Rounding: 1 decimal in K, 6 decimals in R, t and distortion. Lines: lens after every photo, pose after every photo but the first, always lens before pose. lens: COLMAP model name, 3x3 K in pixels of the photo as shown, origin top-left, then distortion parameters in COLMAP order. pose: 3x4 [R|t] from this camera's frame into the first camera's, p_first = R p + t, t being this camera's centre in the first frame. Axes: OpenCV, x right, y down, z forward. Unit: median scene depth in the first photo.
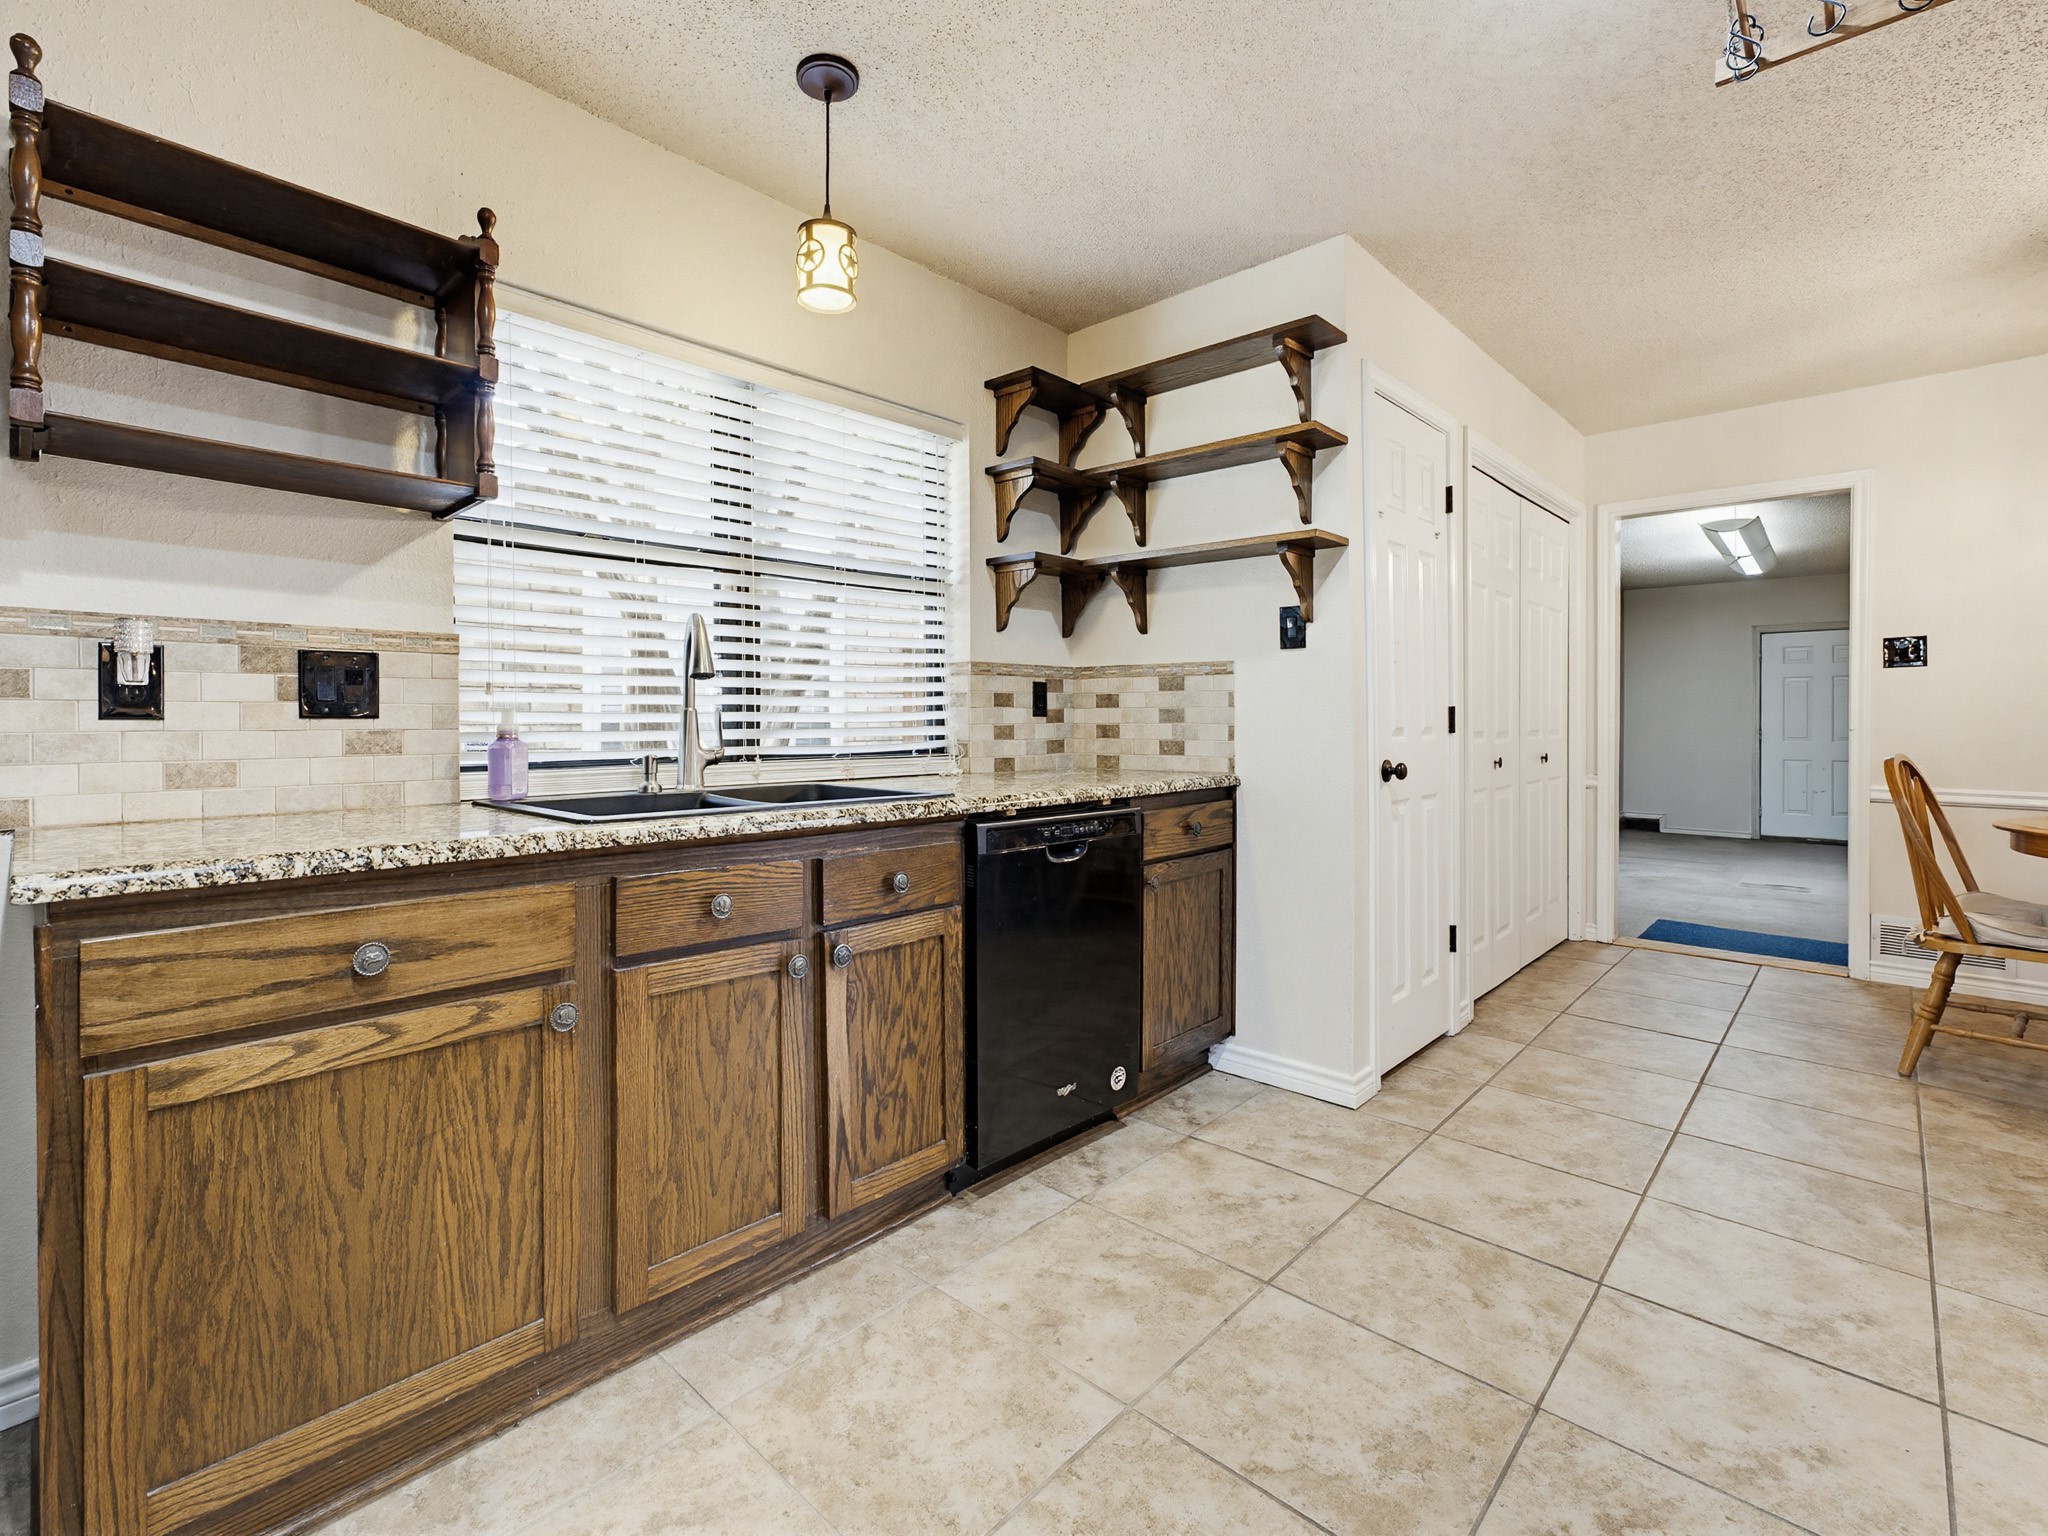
lens RADIAL K [[925.2, 0, 1081.9], [0, 925.2, 719.3], [0, 0, 1]] dist [-0.000306, 0.000797]
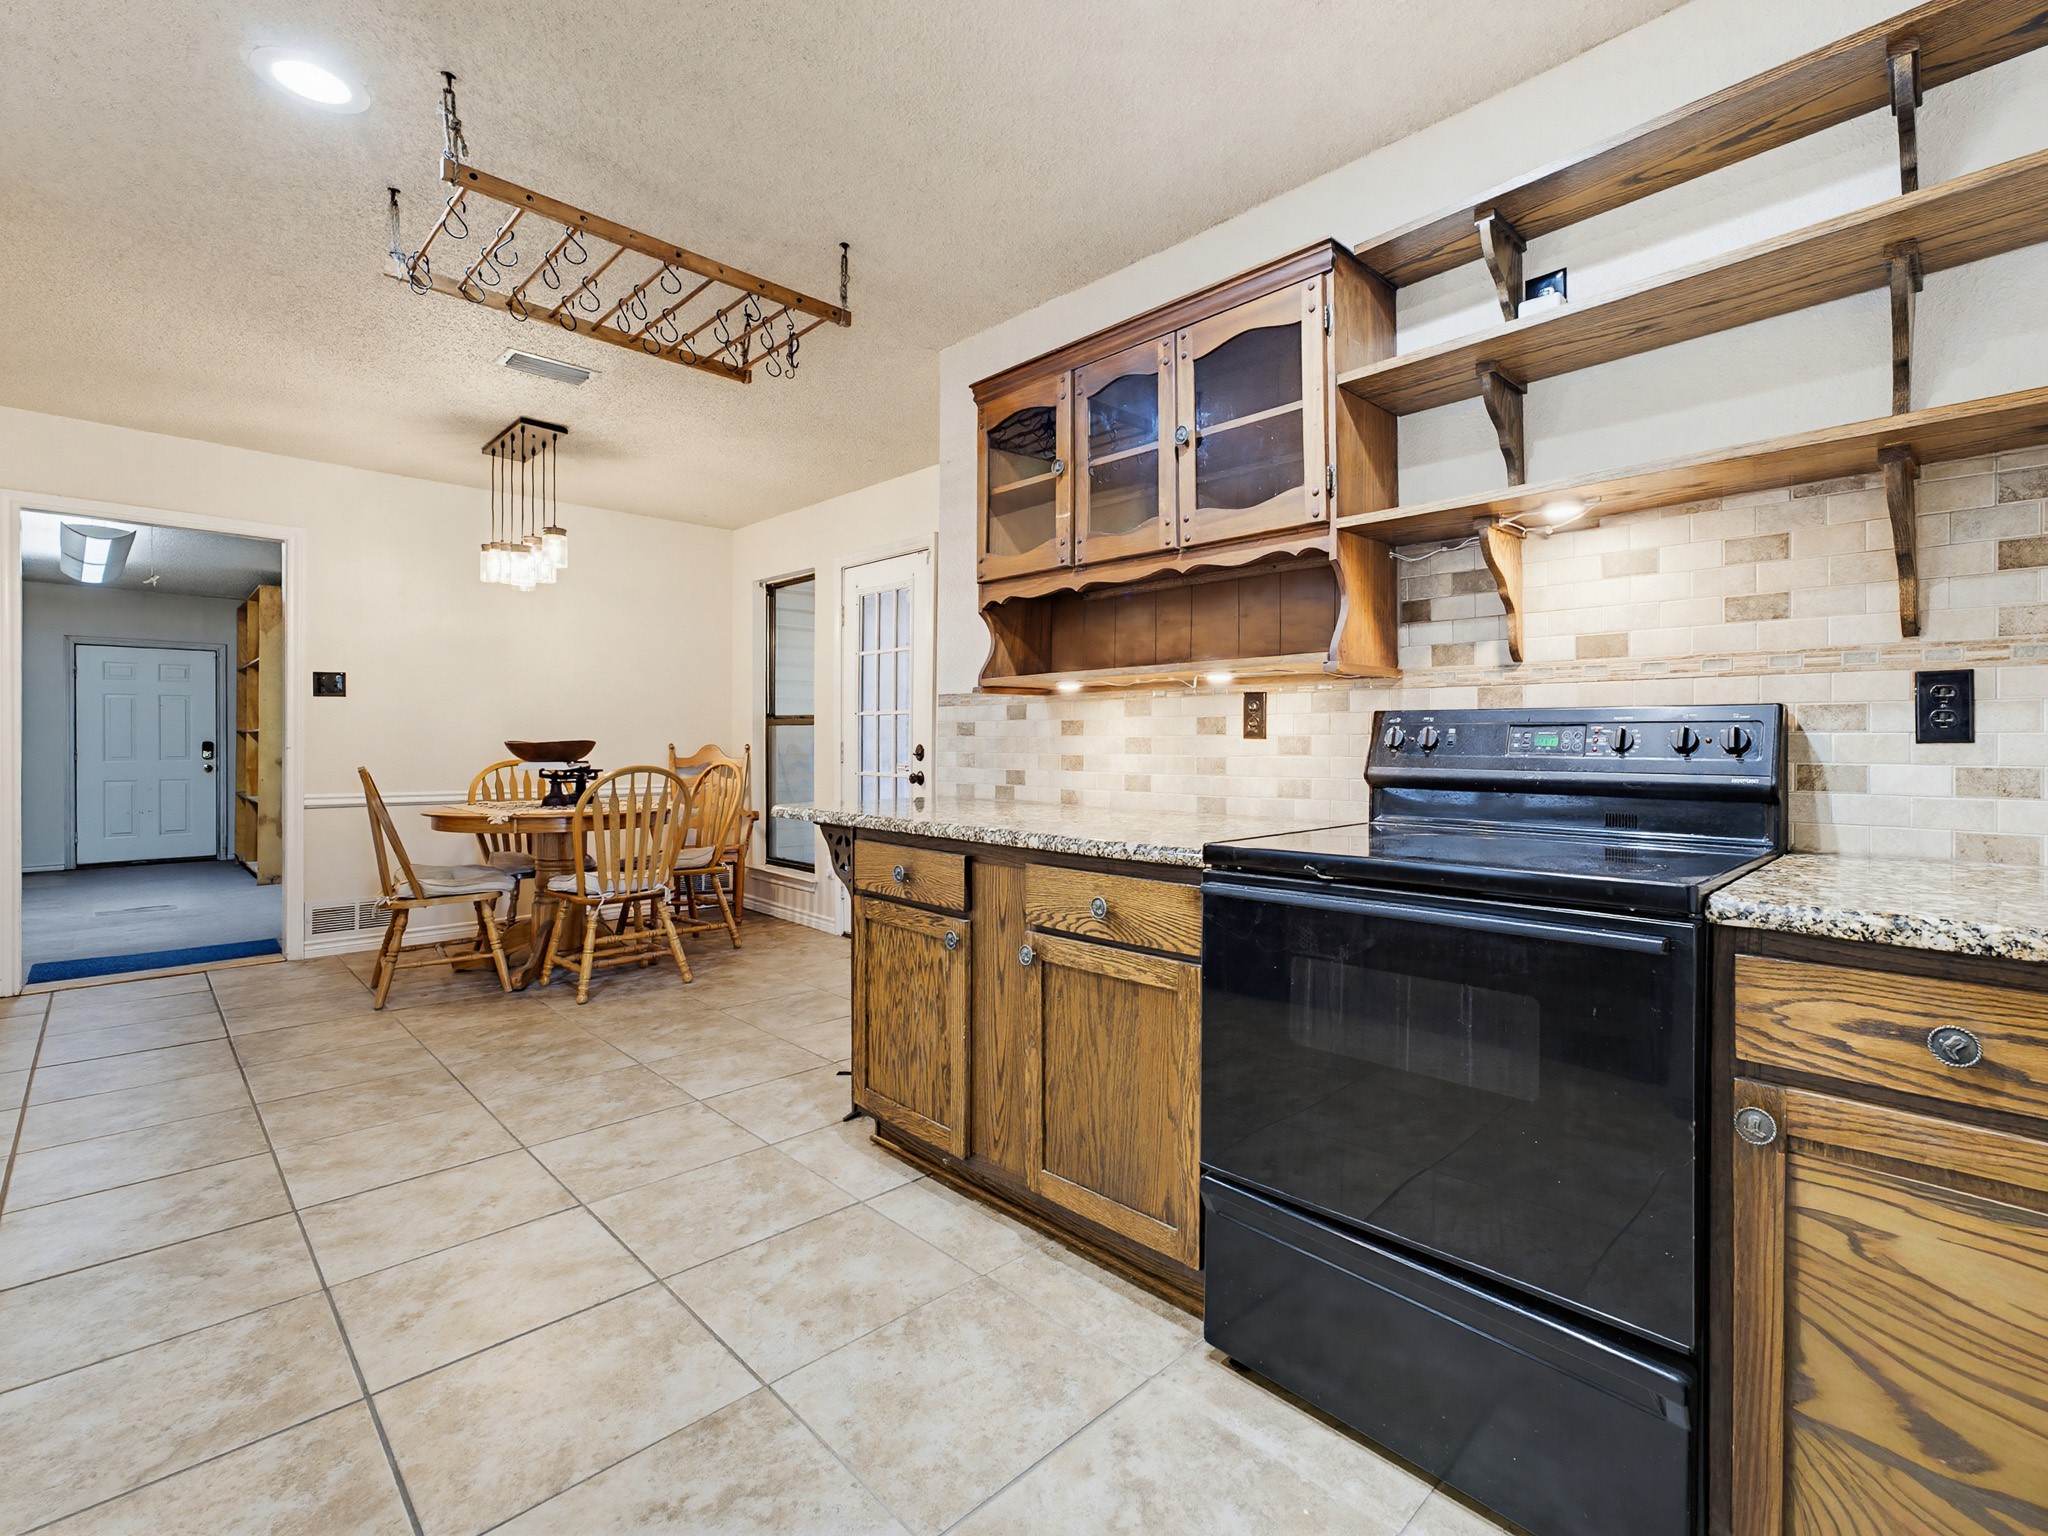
lens RADIAL K [[925.2, 0, 1043.4], [0, 925.2, 748.1], [0, 0, 1]] dist [-0.000306, 0.000797]
pose [[0.063222, -0.009408, 0.997955, -0.279585], [-0.002356, 0.999951, 0.009576, -0.001581], [-0.997997, -0.002957, 0.063196, -0.019992]]
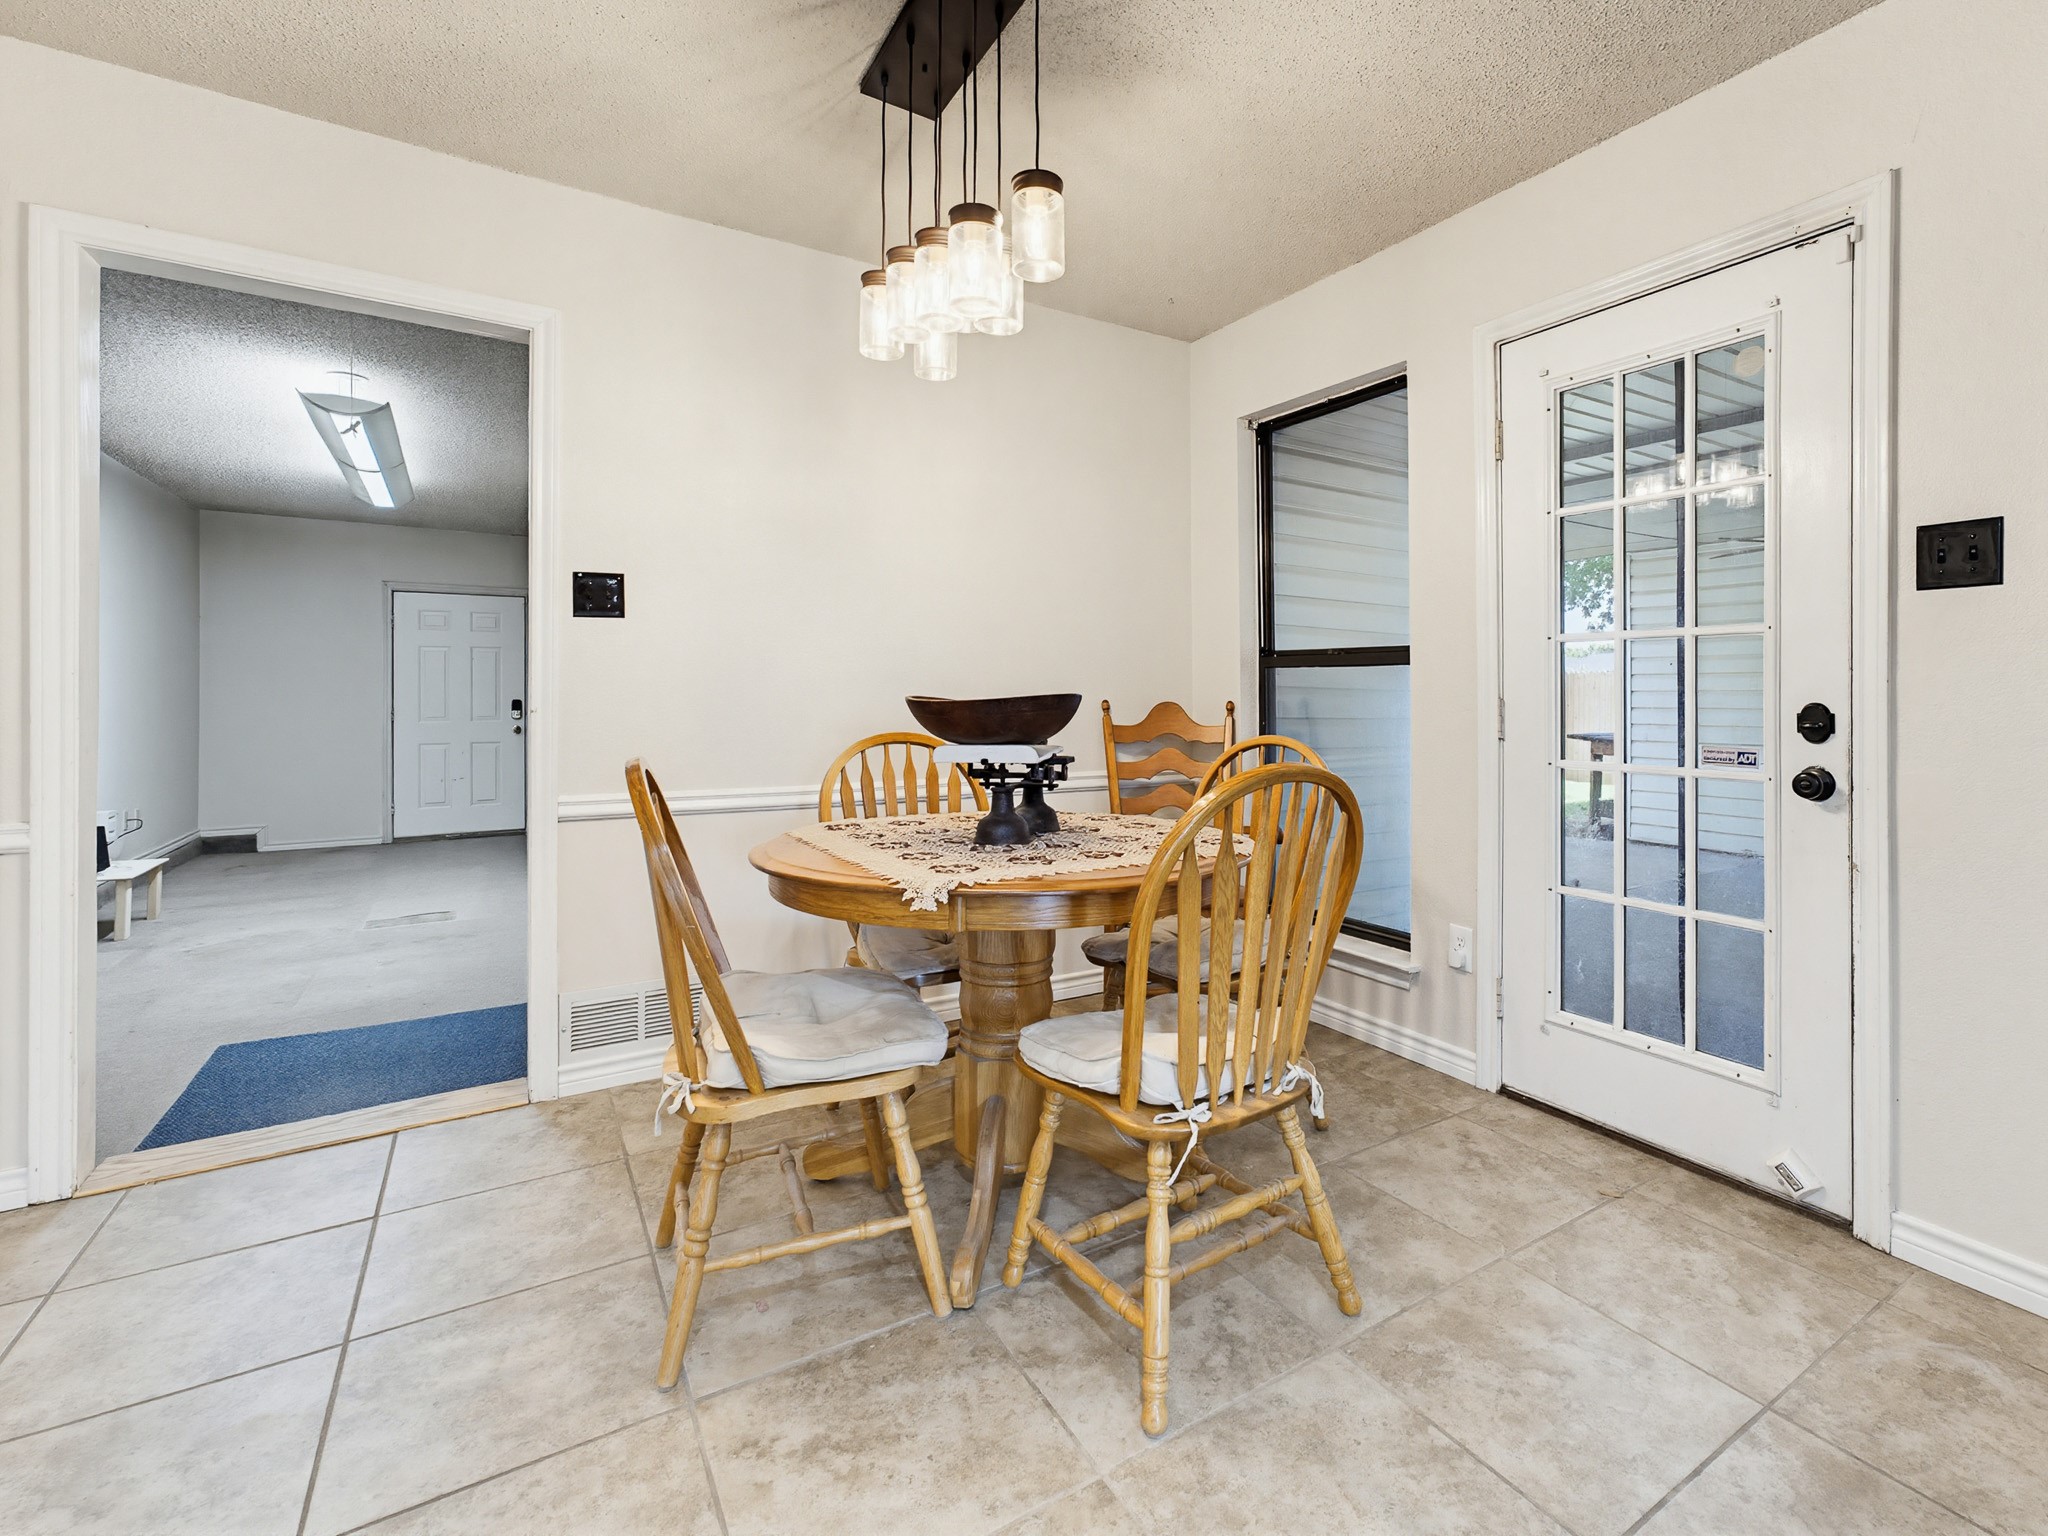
lens RADIAL K [[925.2, 0, 1030.1], [0, 925.2, 696.4], [0, 0, 1]] dist [-0.000306, 0.000797]
pose [[0.328920, -0.002562, 0.944354, 0.363384], [0.002041, 0.999996, 0.002002, 0.000963], [-0.944356, 0.001269, 0.328924, 0.492721]]
